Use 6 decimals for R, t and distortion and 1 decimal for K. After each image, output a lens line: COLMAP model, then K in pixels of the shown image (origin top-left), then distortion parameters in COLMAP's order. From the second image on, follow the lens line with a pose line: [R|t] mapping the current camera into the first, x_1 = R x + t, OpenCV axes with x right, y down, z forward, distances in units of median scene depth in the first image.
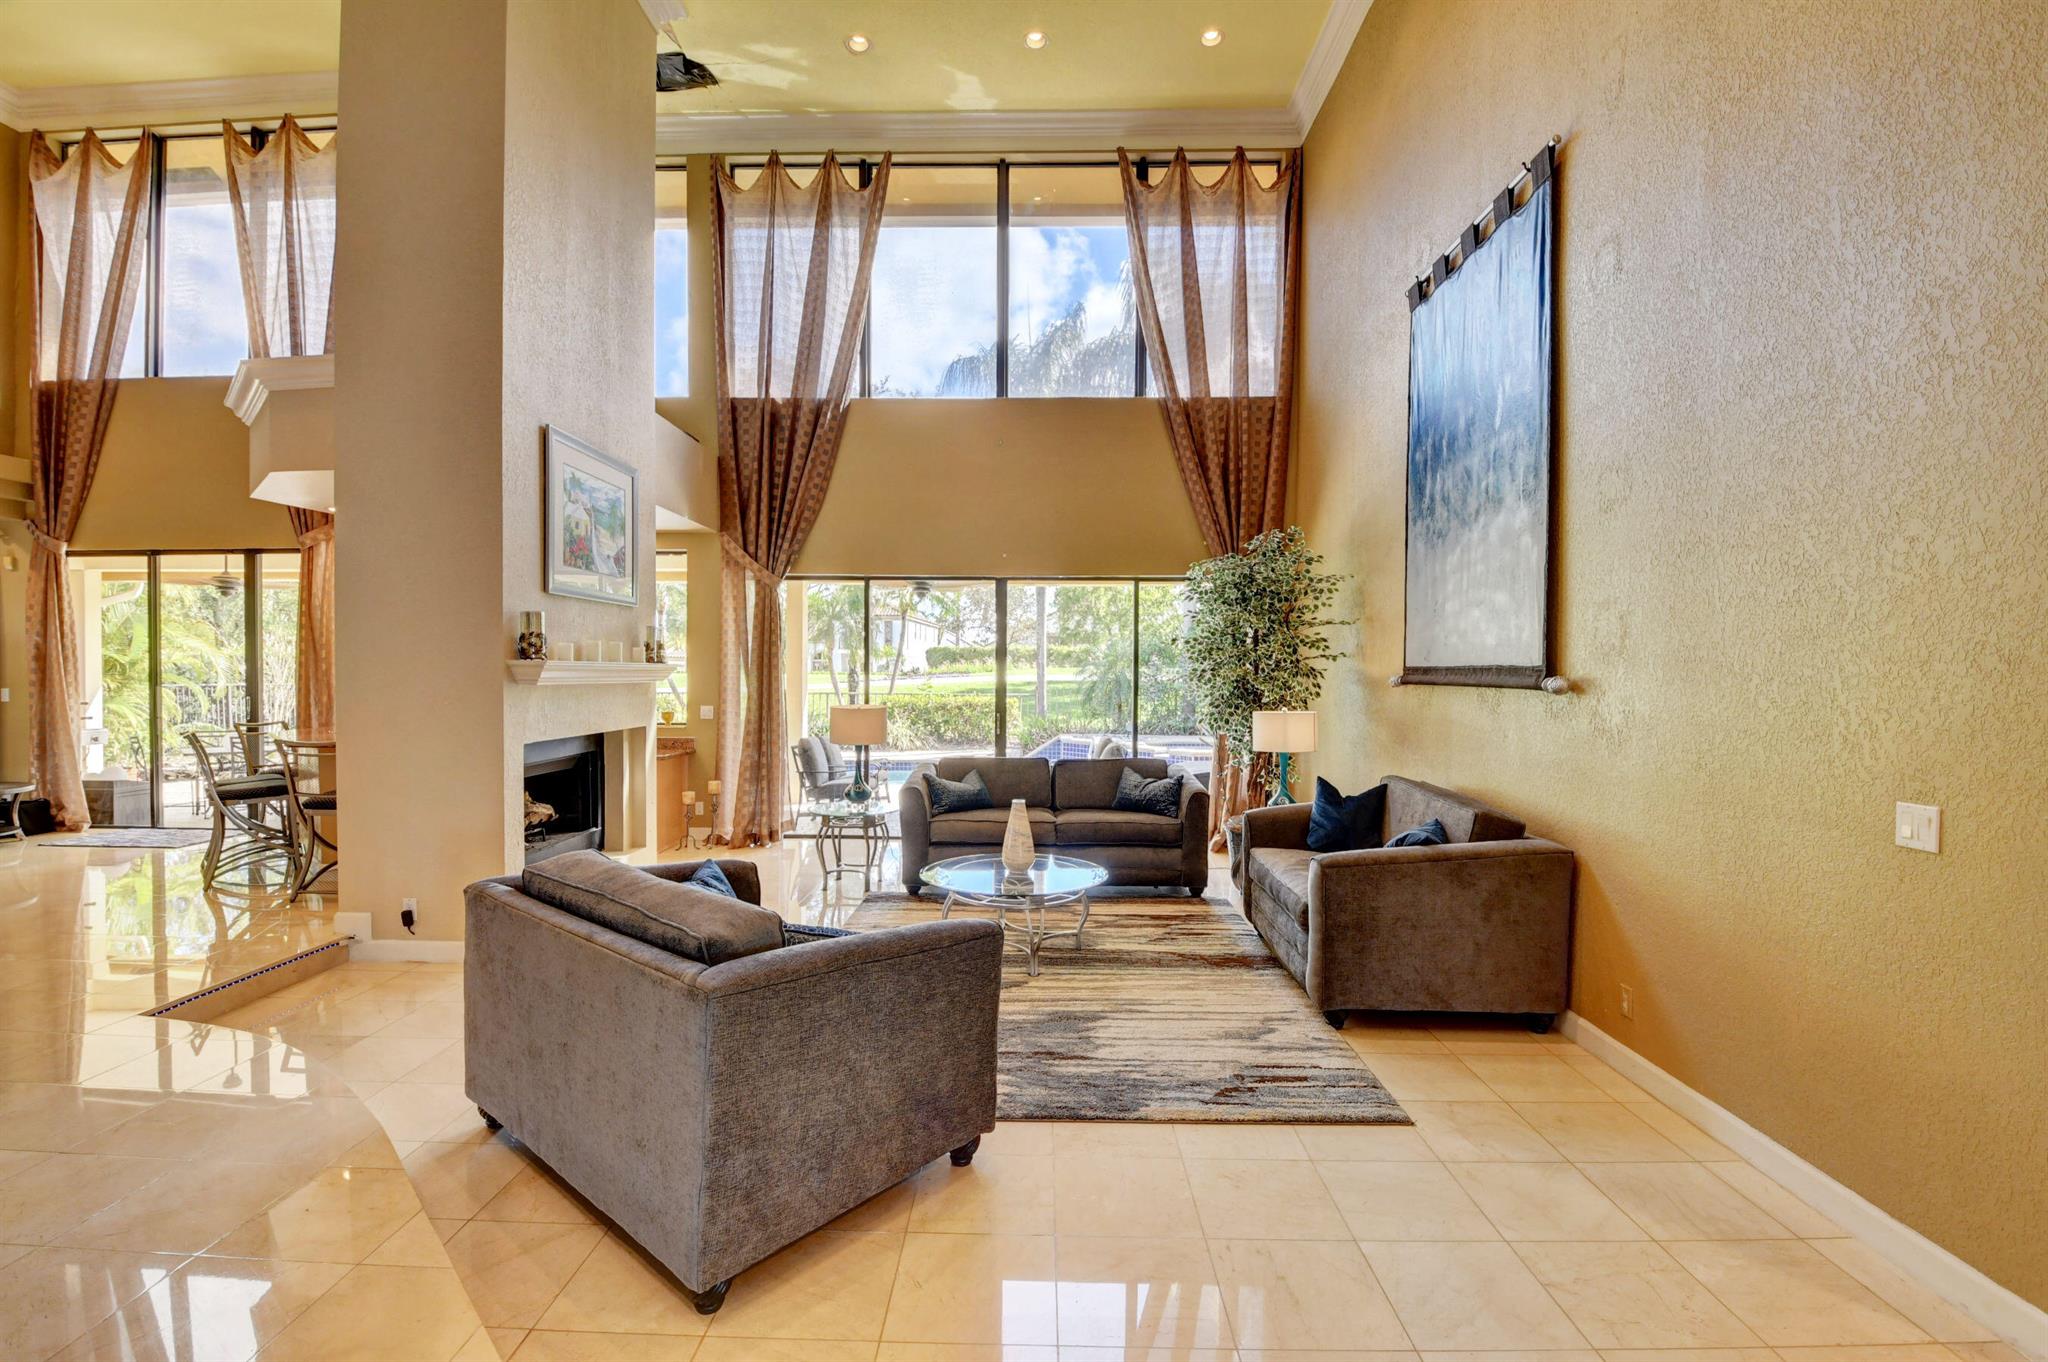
lens RADIAL K [[902.2, 0, 1012.4], [0, 902.2, 692.2], [0, 0, 1]] dist [0.000325, -0.014203]
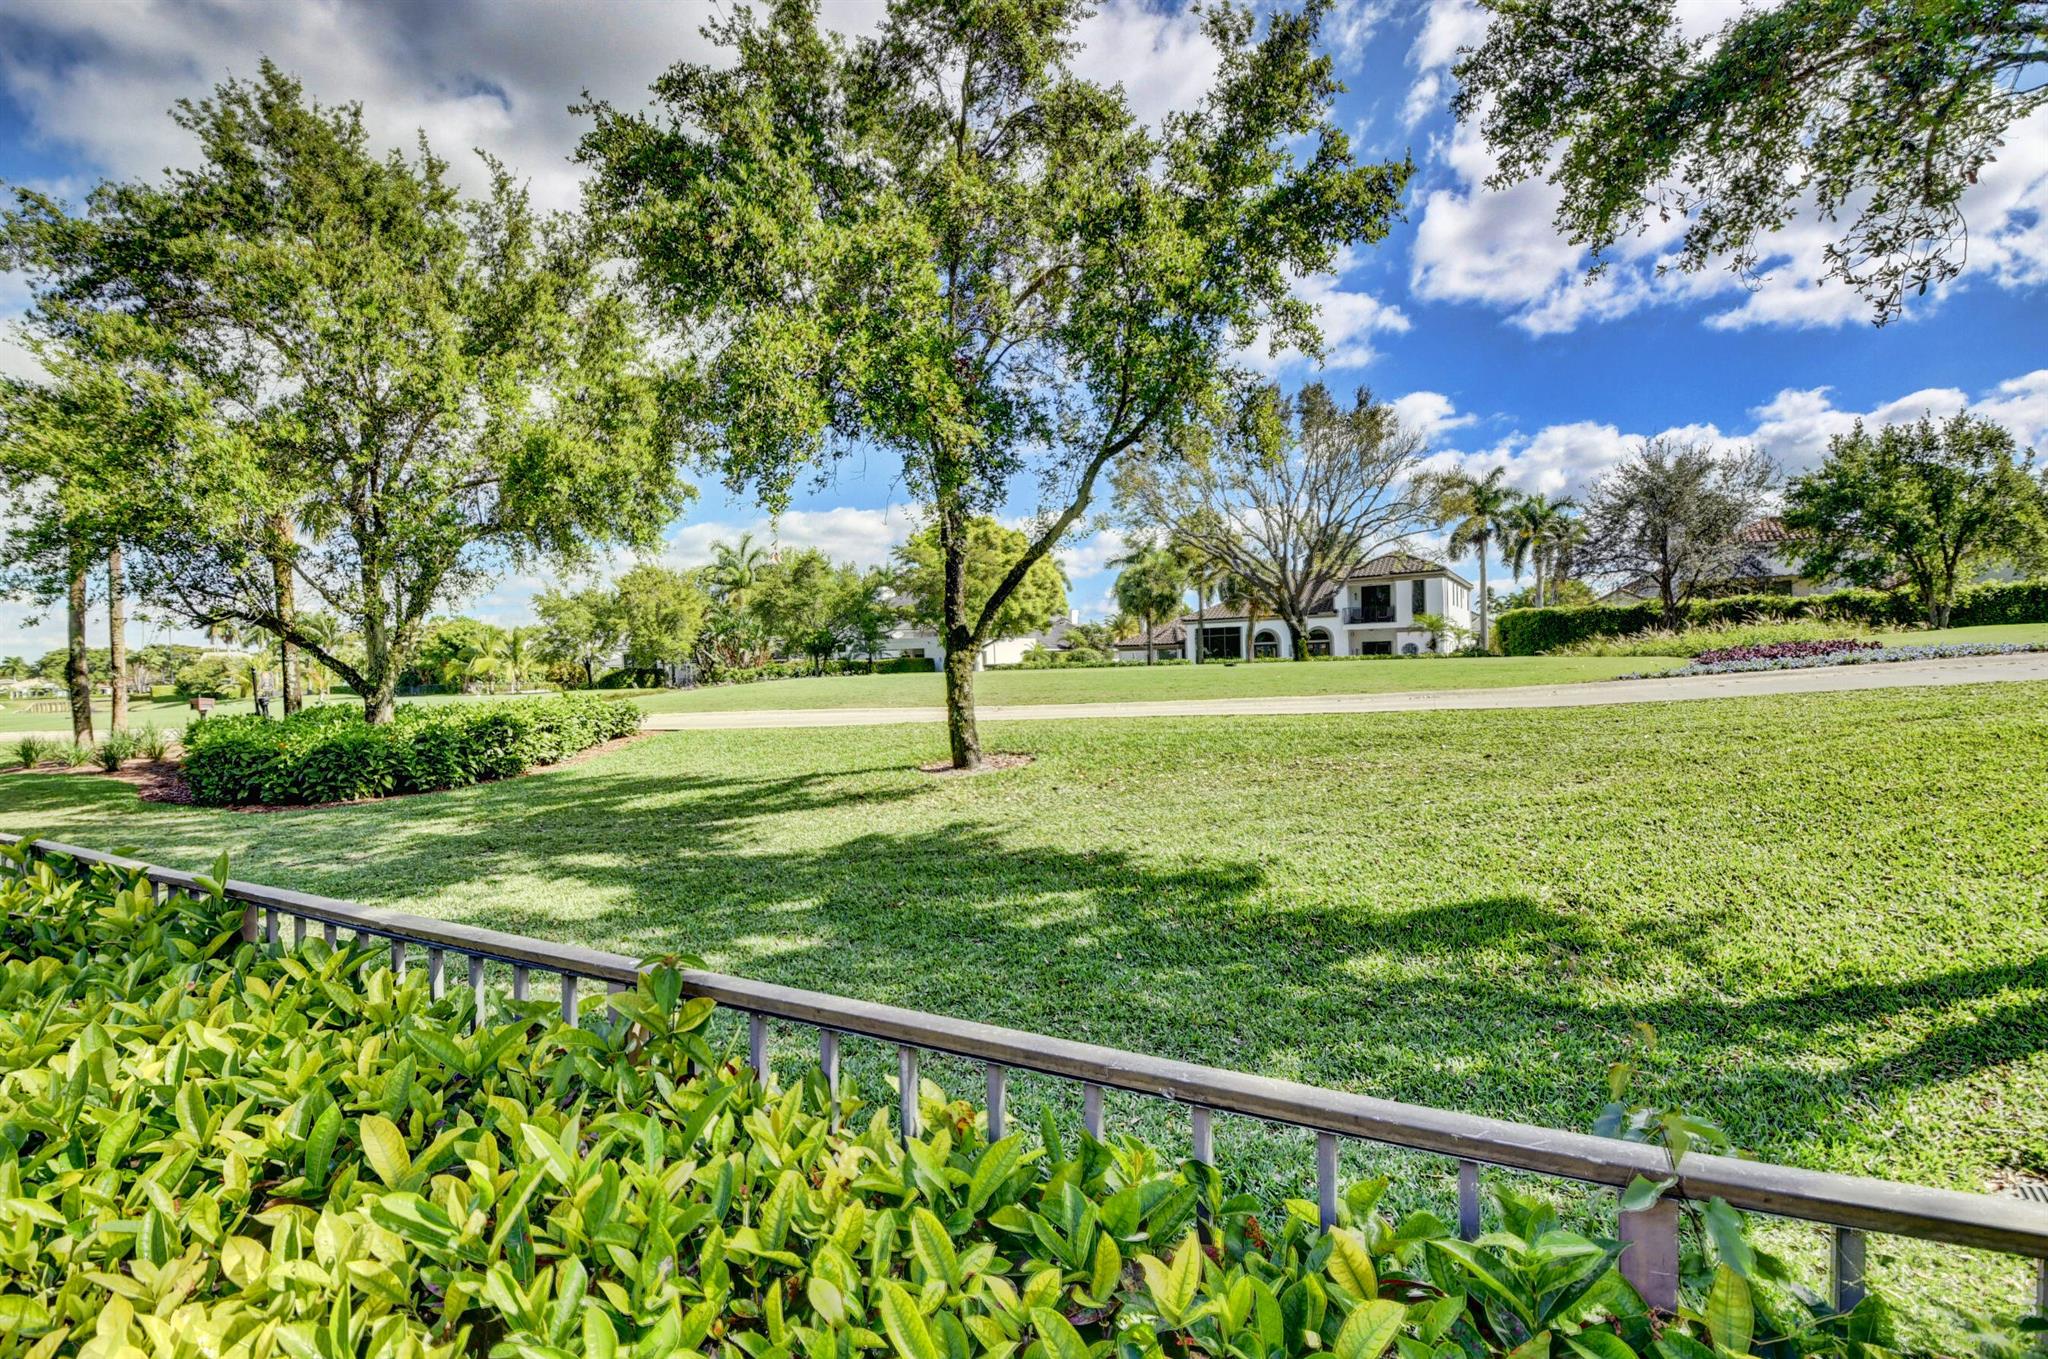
lens RADIAL K [[902.2, 0, 1034.2], [0, 902.2, 705.2], [0, 0, 1]] dist [0.000325, -0.014203]
pose [[0.901971, -0.012255, -0.431622, -1.173089], [0.025040, 0.999399, 0.023952, -0.063455], [0.431069, -0.032412, 0.901736, 2.517990]]
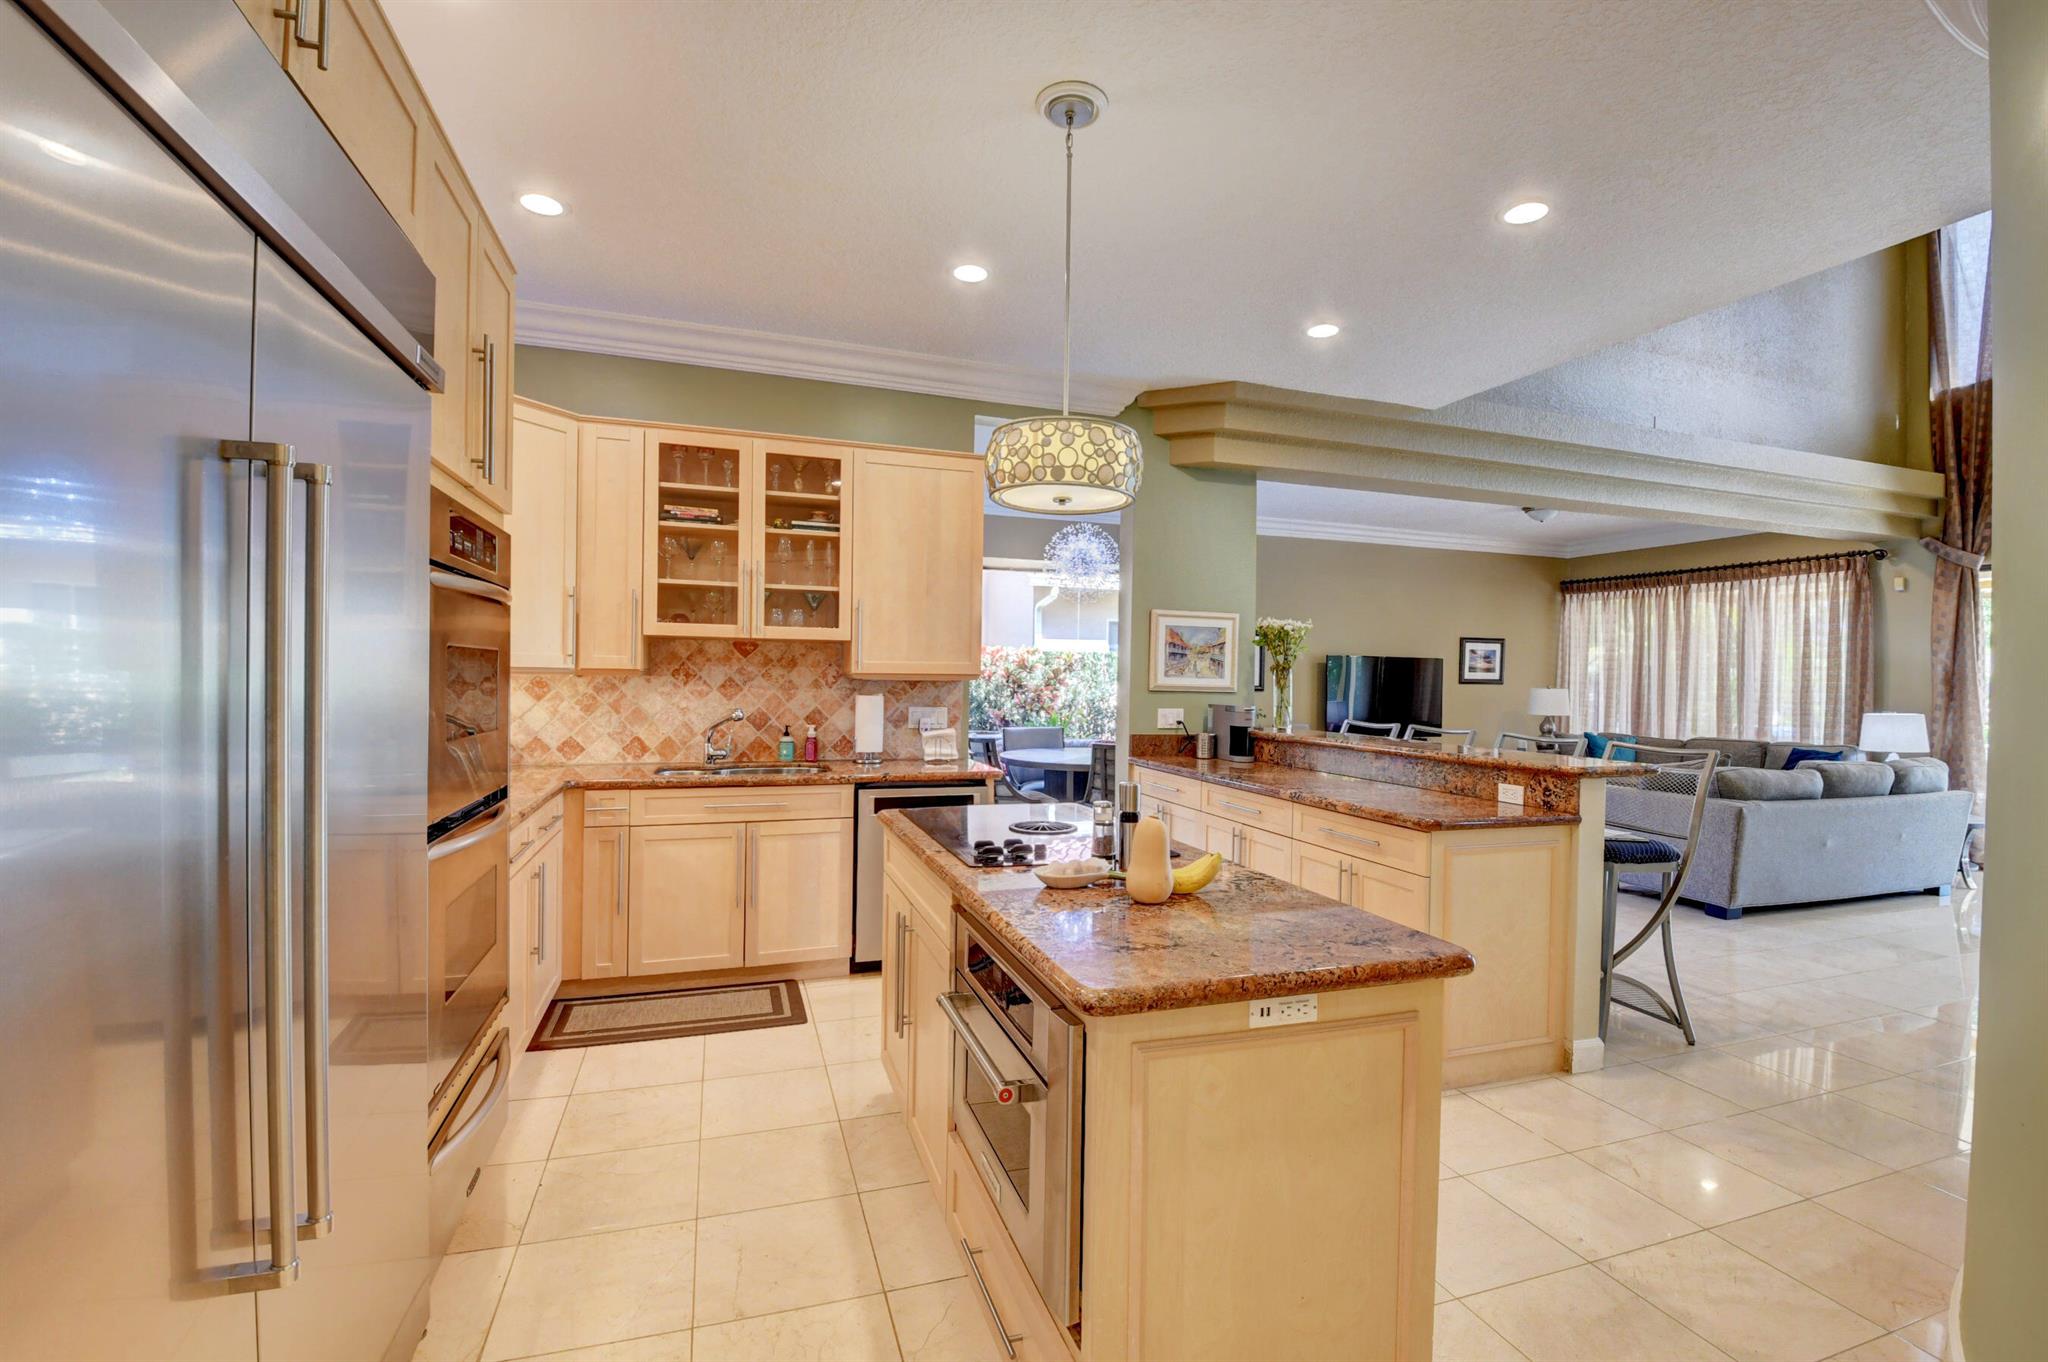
lens RADIAL K [[902.2, 0, 1026.5], [0, 902.2, 679.1], [0, 0, 1]] dist [0.000325, -0.014203]
pose [[0.343581, 0.005804, -0.939105, -0.533719], [-0.036208, 0.999319, -0.007070, 0.001398], [0.938425, 0.036432, 0.343558, -0.245886]]
